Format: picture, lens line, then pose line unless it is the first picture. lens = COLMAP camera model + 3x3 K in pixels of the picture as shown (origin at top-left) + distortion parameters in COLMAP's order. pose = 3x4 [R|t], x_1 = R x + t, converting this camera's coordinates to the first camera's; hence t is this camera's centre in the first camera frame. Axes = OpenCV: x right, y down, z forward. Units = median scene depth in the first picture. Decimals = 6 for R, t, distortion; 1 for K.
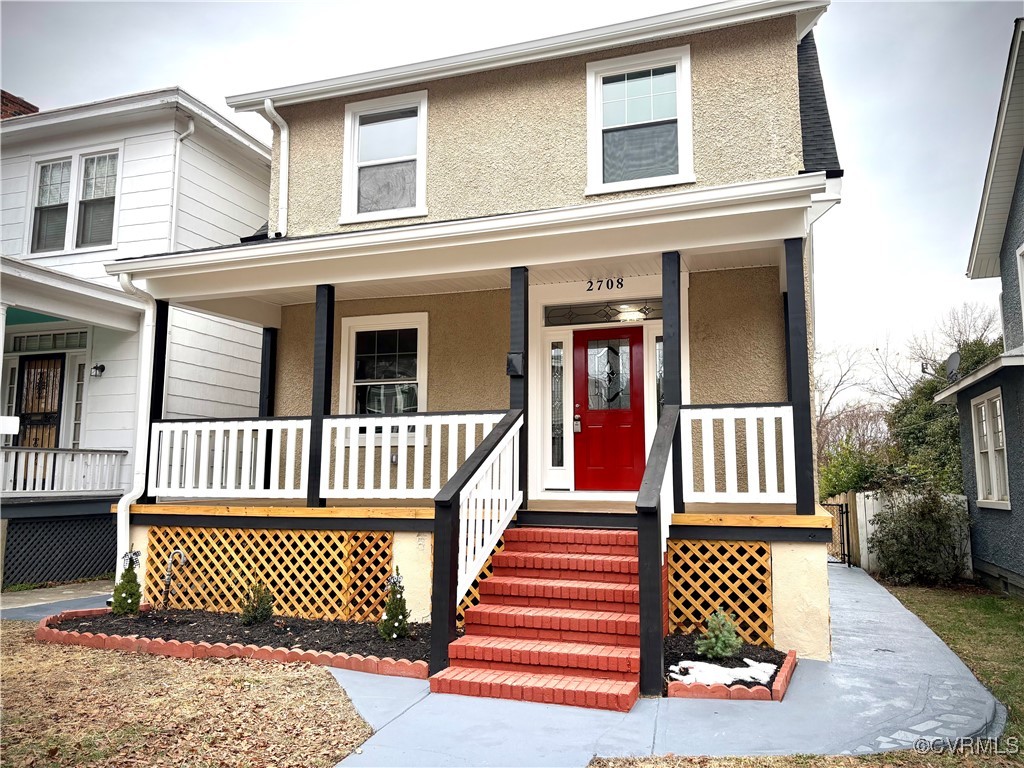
lens RADIAL K [[769.4, 0, 512.0], [0, 769.4, 384.0], [0, 0, 1]] dist [0.110054, -0.148303]
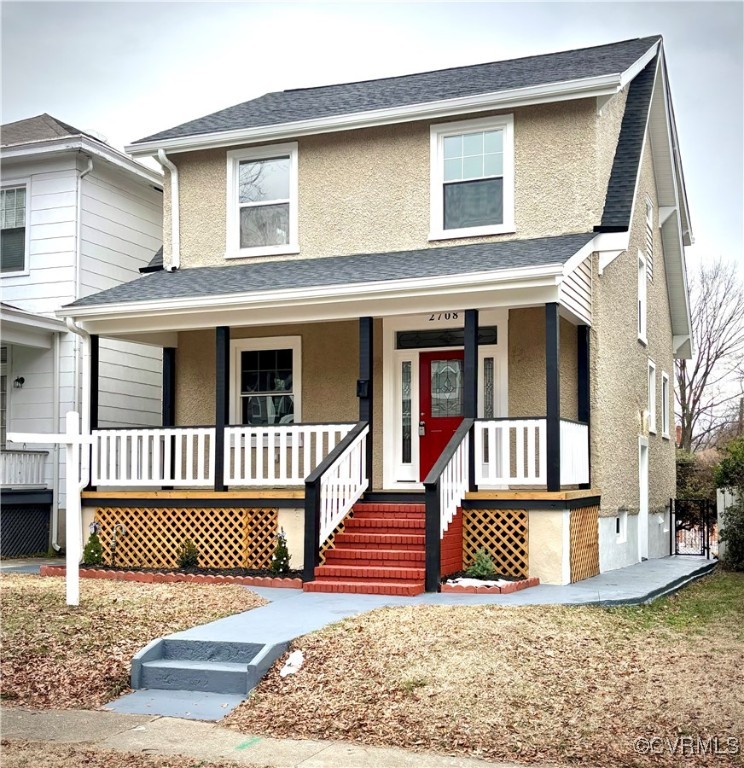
lens RADIAL K [[1084.8, 0, 372.7], [0, 1084.8, 436.8], [0, 0, 1]] dist [0.419686, -1.739907]
pose [[0.998657, -0.005680, -0.051493, 0.111904], [0.009512, 0.997177, 0.074481, -0.077770], [0.050925, -0.074870, 0.995892, -0.878698]]
